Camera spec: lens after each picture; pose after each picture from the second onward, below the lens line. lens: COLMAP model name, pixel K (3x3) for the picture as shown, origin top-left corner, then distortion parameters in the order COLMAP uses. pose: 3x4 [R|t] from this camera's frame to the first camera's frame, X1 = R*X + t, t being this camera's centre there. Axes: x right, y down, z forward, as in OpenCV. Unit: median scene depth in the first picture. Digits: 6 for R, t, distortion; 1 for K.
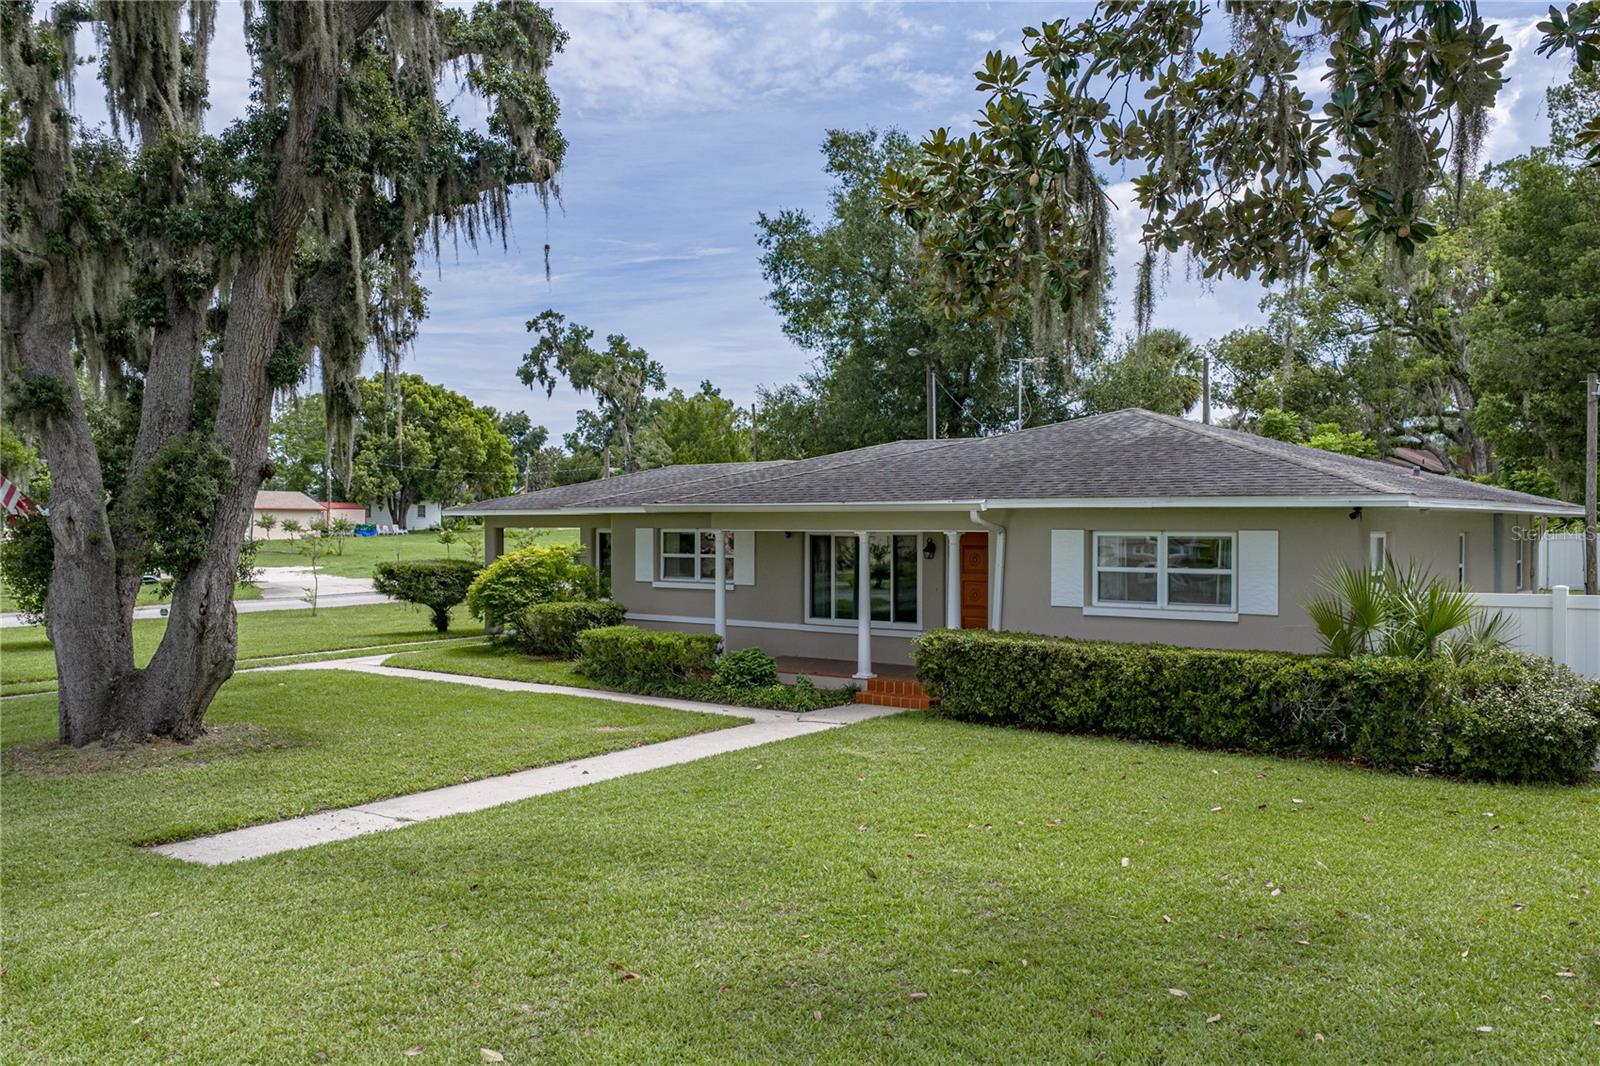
lens RADIAL K [[1325.4, 0, 791.5], [0, 1325.4, 548.7], [0, 0, 1]] dist [0.028215, -0.001486]
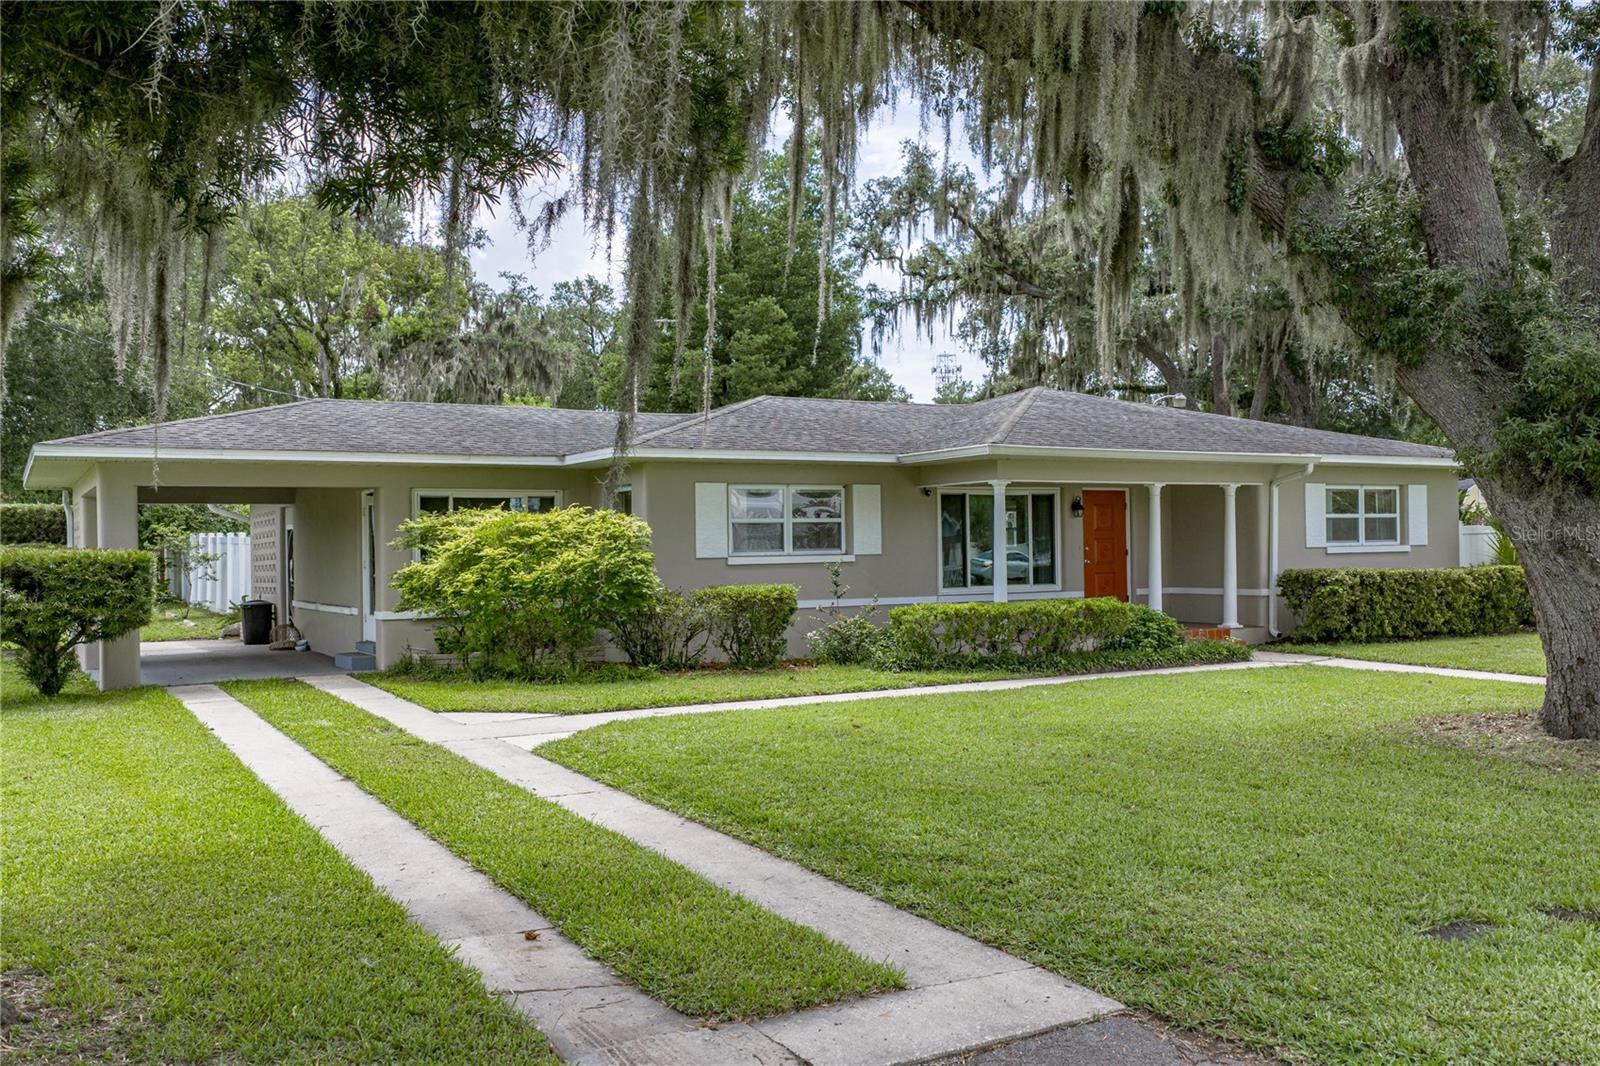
lens RADIAL K [[1325.4, 0, 791.5], [0, 1325.4, 548.7], [0, 0, 1]] dist [0.028215, -0.001486]
pose [[0.351129, -0.007515, 0.936297, -1.080550], [0.032399, 0.999466, -0.004128, 0.034429], [-0.935766, 0.031785, 0.351185, 1.016696]]
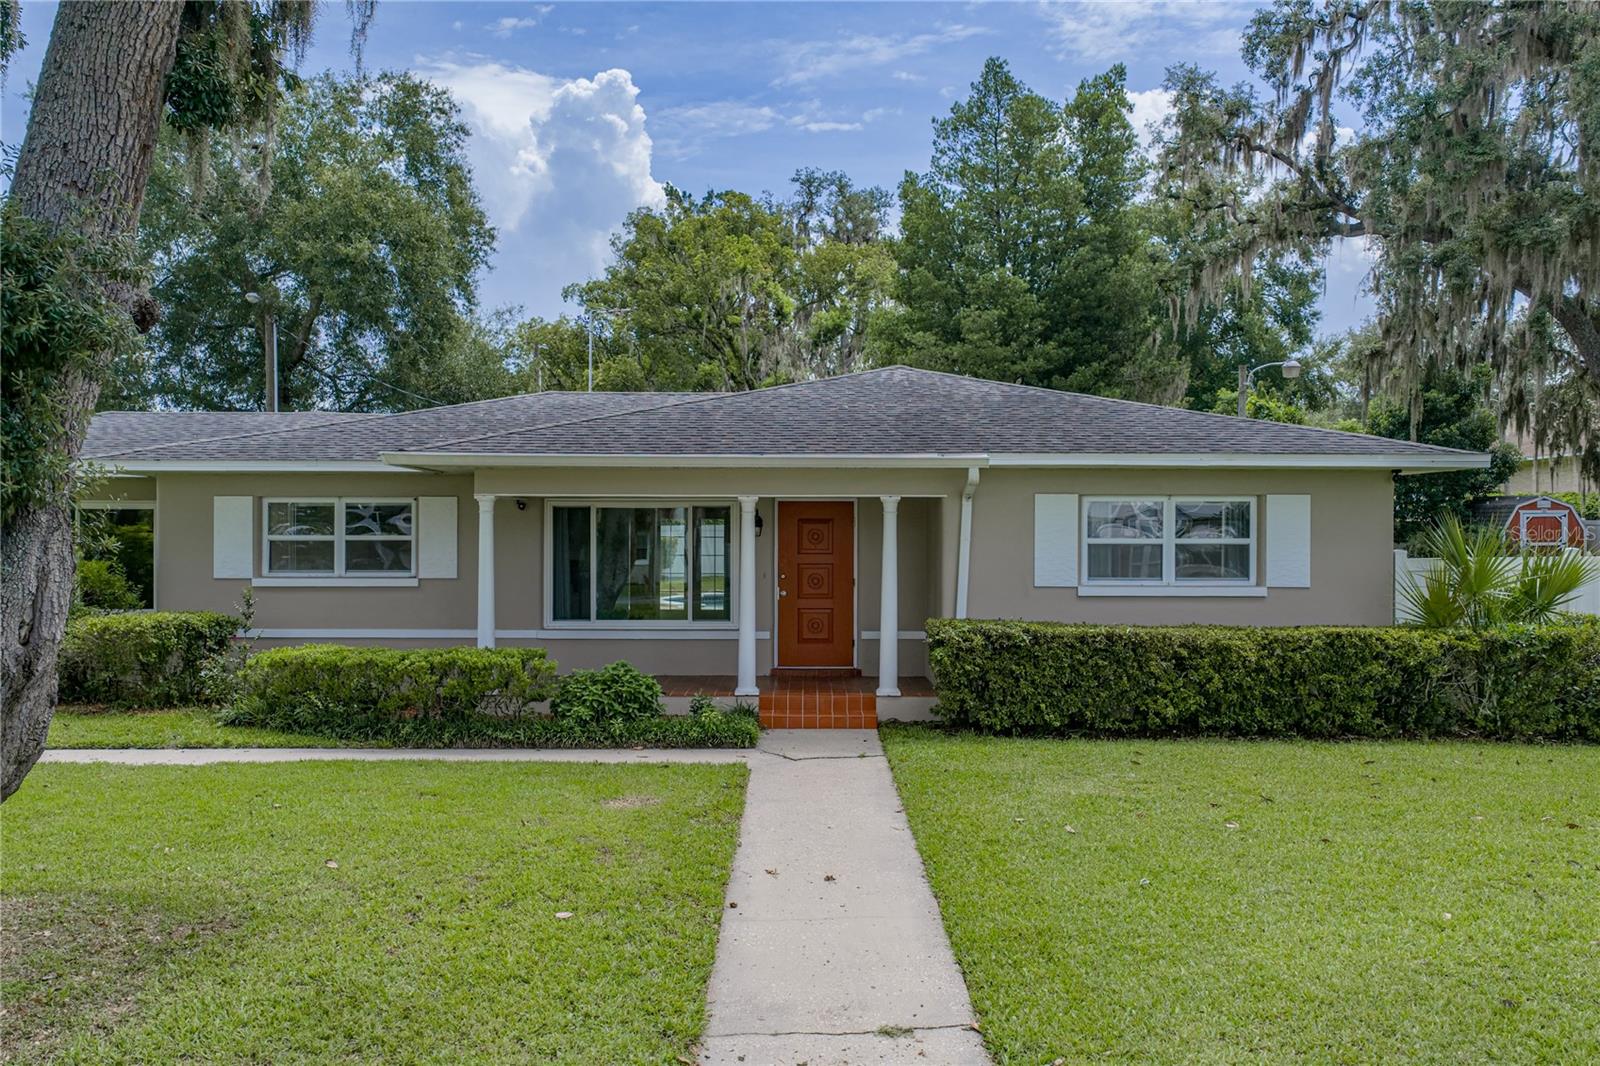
lens RADIAL K [[1325.4, 0, 791.5], [0, 1325.4, 548.7], [0, 0, 1]] dist [0.028215, -0.001486]
pose [[0.776287, -0.005774, 0.630353, -0.442128], [0.008556, 0.999962, -0.001376, 0.019285], [-0.630321, 0.006462, 0.776307, 0.457662]]
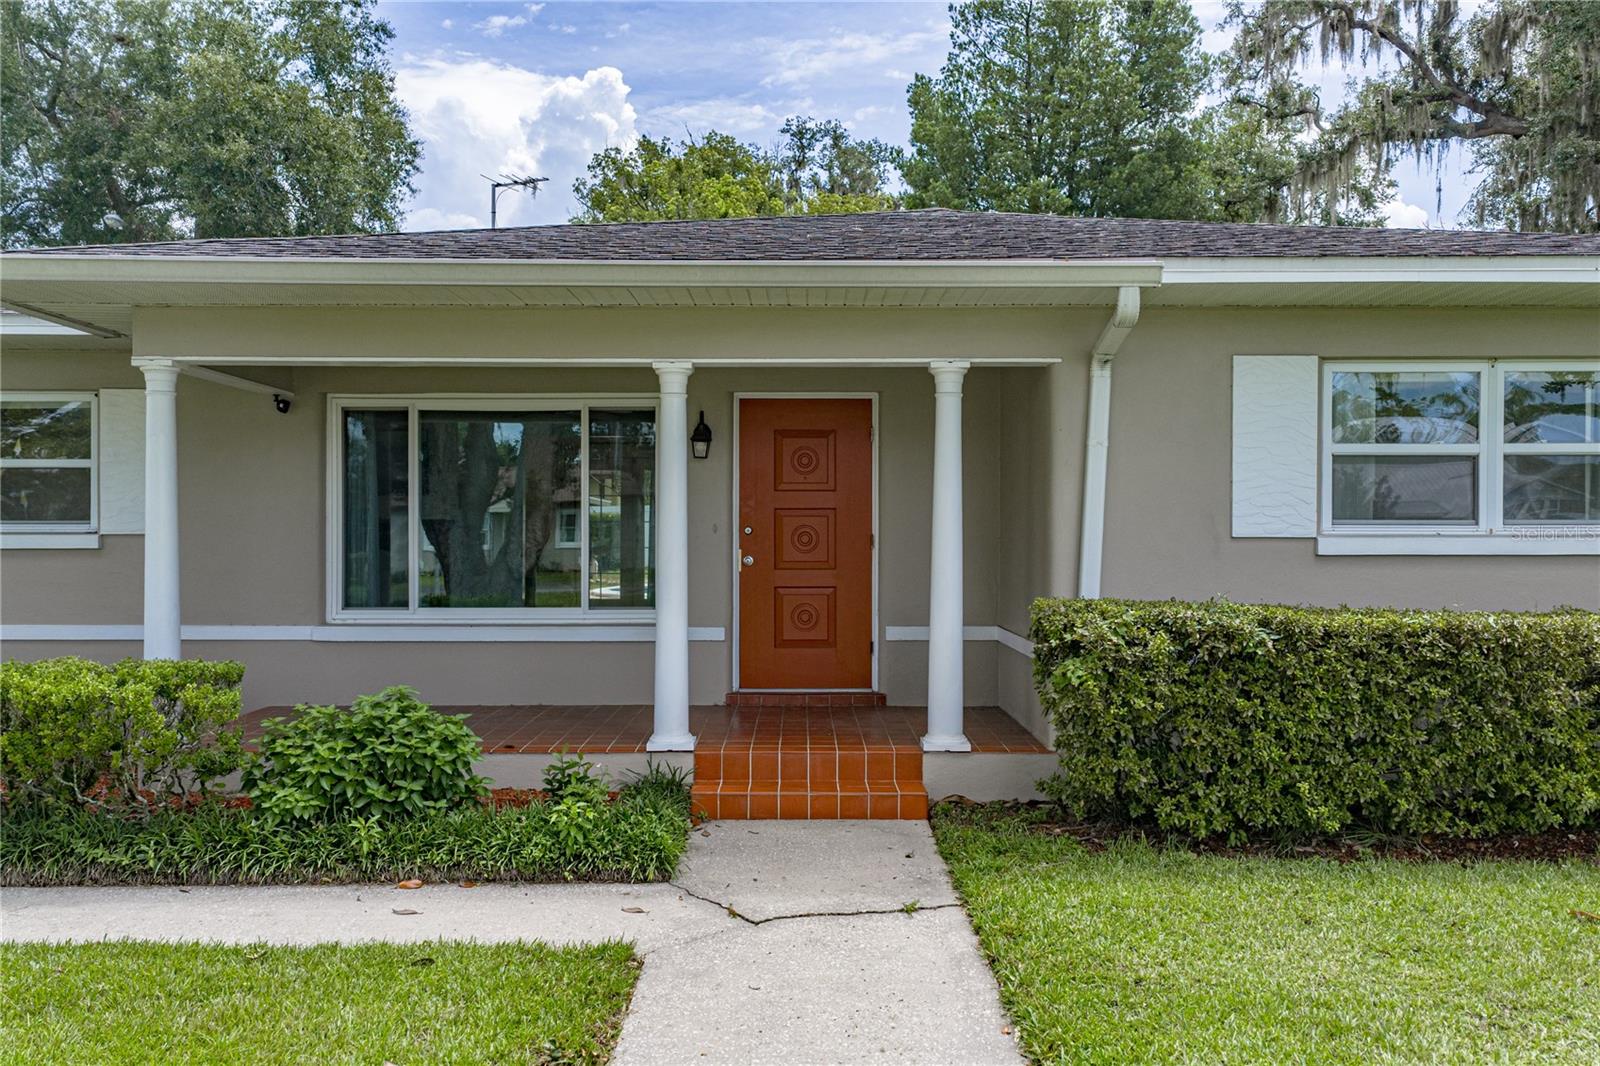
lens RADIAL K [[1325.4, 0, 791.5], [0, 1325.4, 548.7], [0, 0, 1]] dist [0.028215, -0.001486]
pose [[0.773085, -0.006457, 0.634269, -0.181058], [0.010245, 0.999945, -0.002307, 0.046244], [-0.634219, 0.008282, 0.773109, 0.765613]]
